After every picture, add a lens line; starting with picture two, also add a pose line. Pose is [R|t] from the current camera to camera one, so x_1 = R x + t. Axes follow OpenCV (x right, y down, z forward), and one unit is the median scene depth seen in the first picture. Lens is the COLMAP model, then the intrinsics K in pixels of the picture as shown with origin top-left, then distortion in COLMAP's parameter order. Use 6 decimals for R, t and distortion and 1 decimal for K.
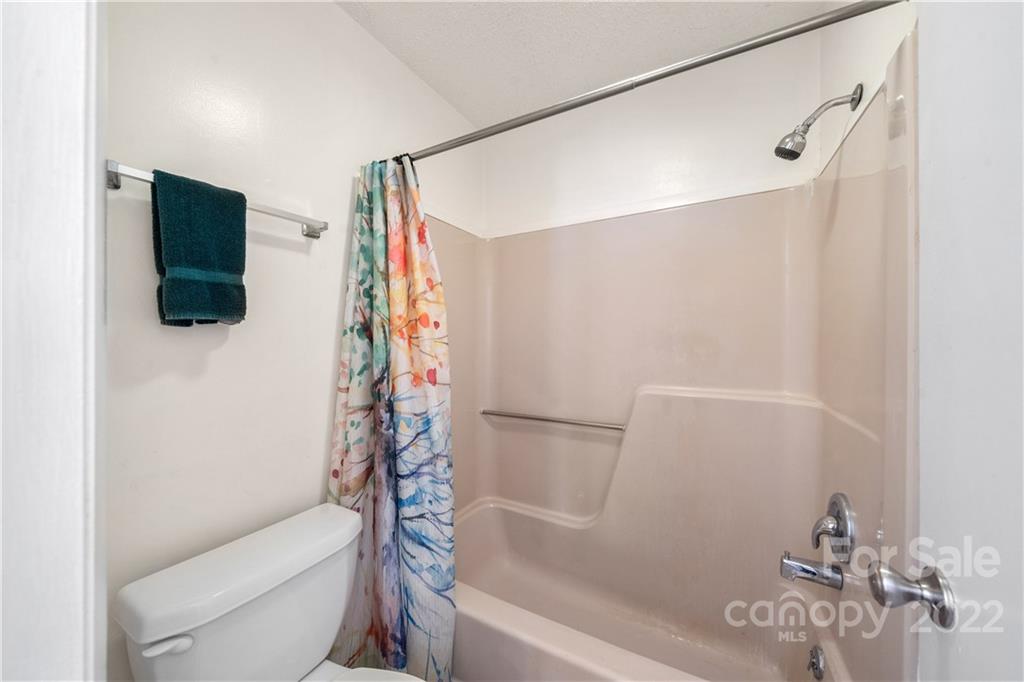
lens RADIAL K [[354.2, 0, 513.5], [0, 354.2, 338.4], [0, 0, 1]] dist [-0.002220, 0.000022]
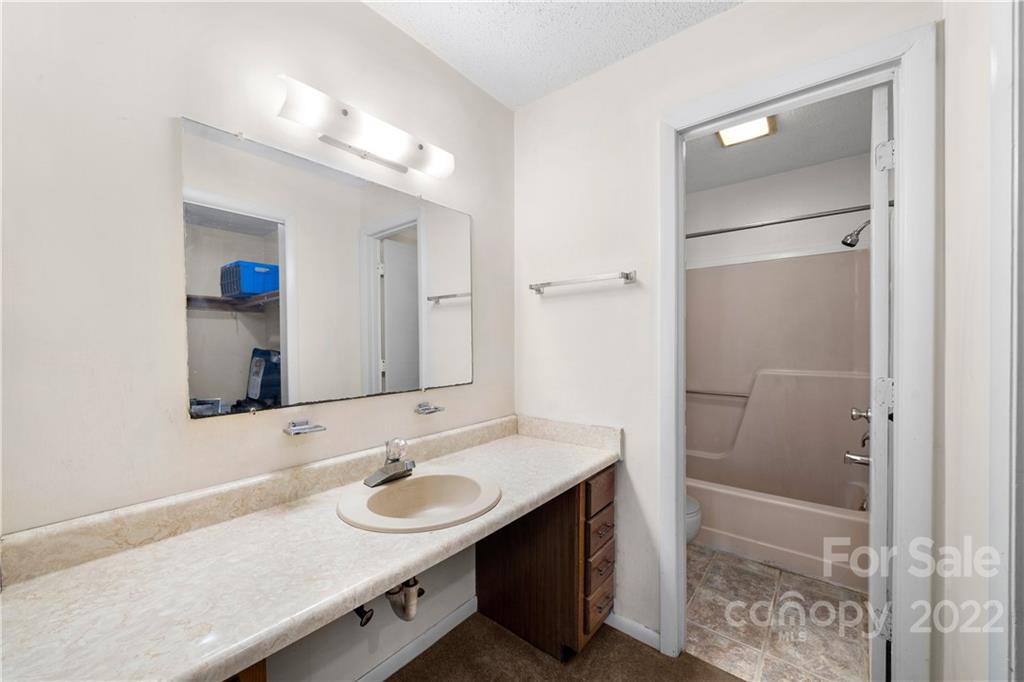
lens RADIAL K [[385.8, 0, 510.6], [0, 385.8, 340.5], [0, 0, 1]] dist [0.001075, 0.000049]
pose [[0.981675, 0.004223, -0.190514, -0.492612], [-0.005529, 0.999965, -0.006324, 0.019246], [0.190481, 0.007261, 0.981664, -1.105964]]
